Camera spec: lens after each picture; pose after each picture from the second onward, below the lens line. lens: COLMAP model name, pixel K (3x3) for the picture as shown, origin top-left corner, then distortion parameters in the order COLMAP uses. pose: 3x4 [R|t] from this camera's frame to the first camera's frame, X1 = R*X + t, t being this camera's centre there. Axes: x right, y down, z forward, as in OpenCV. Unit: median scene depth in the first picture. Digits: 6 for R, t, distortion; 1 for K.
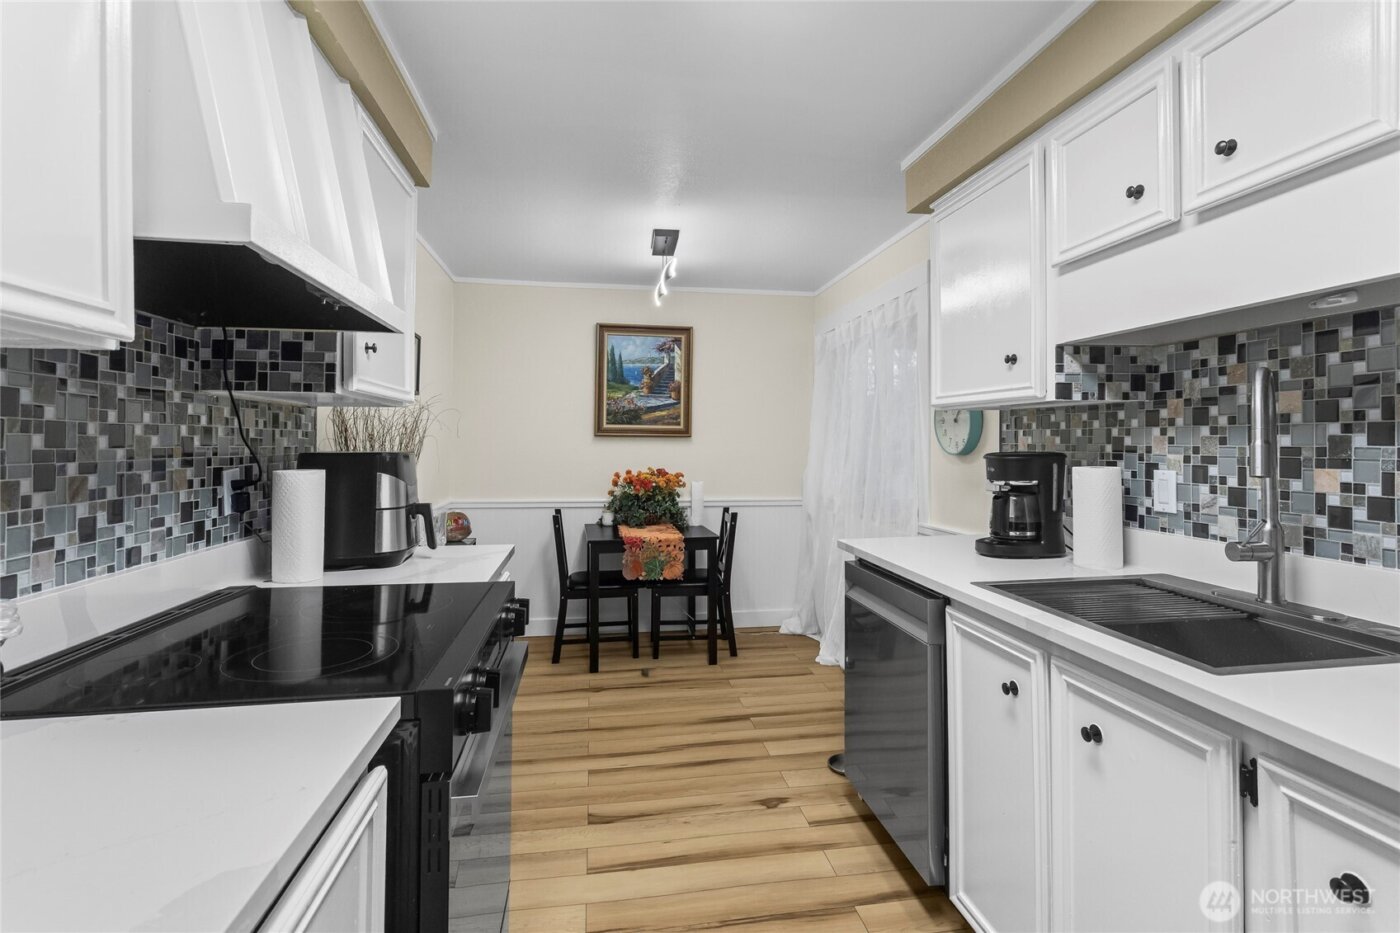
lens RADIAL K [[670.1, 0, 695.6], [0, 670.1, 458.6], [0, 0, 1]] dist [0.002823, 0.000251]
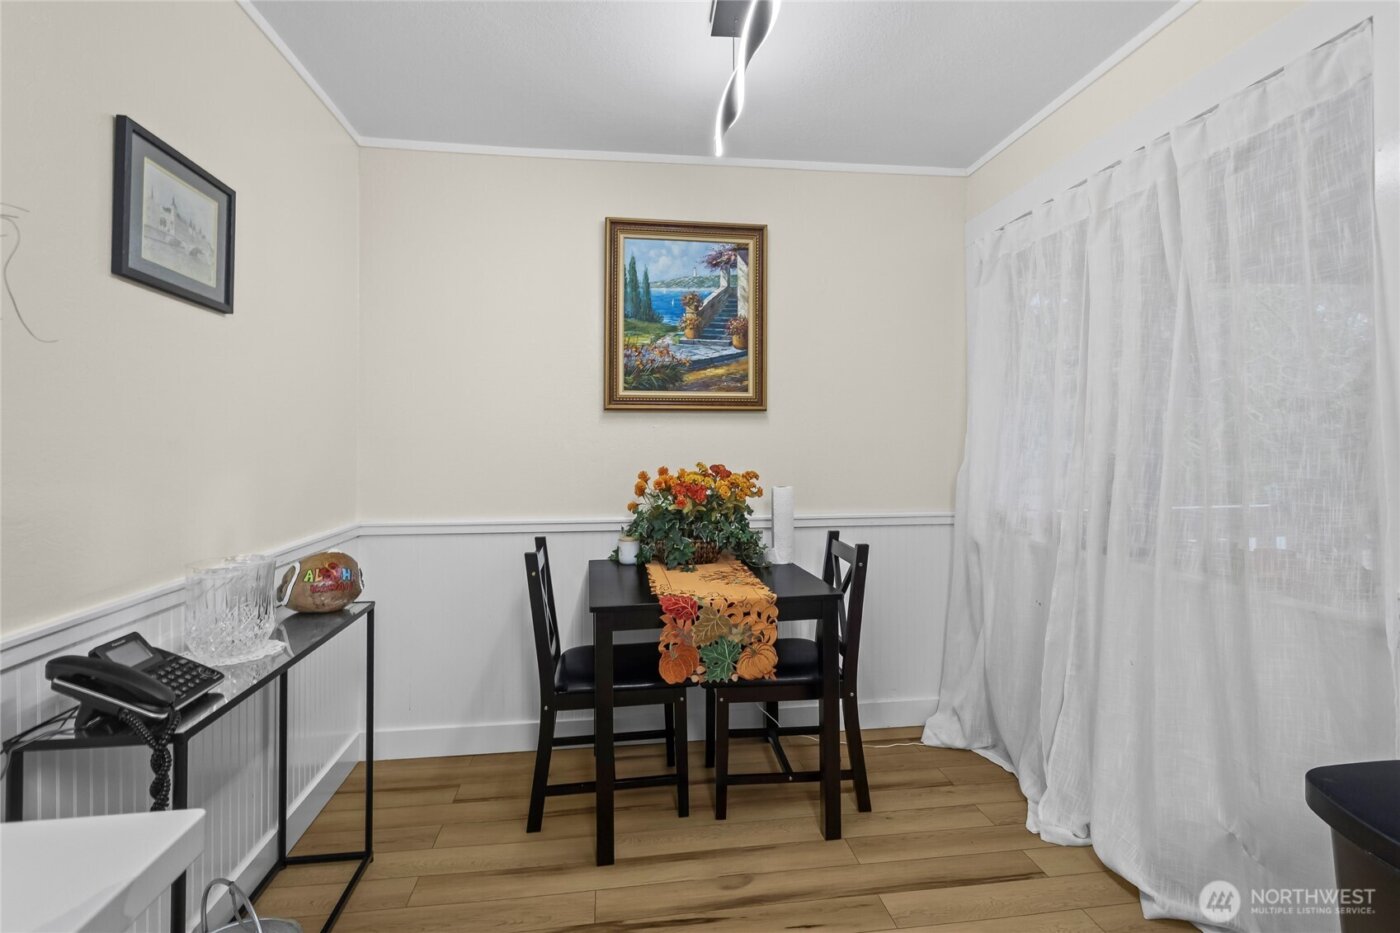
lens RADIAL K [[670.1, 0, 705.6], [0, 670.1, 471.1], [0, 0, 1]] dist [0.002823, 0.000251]
pose [[0.999878, -0.009184, -0.012611, -0.056284], [0.009446, 0.999736, 0.020924, 0.008459], [0.012415, -0.021041, 0.999702, 0.424048]]
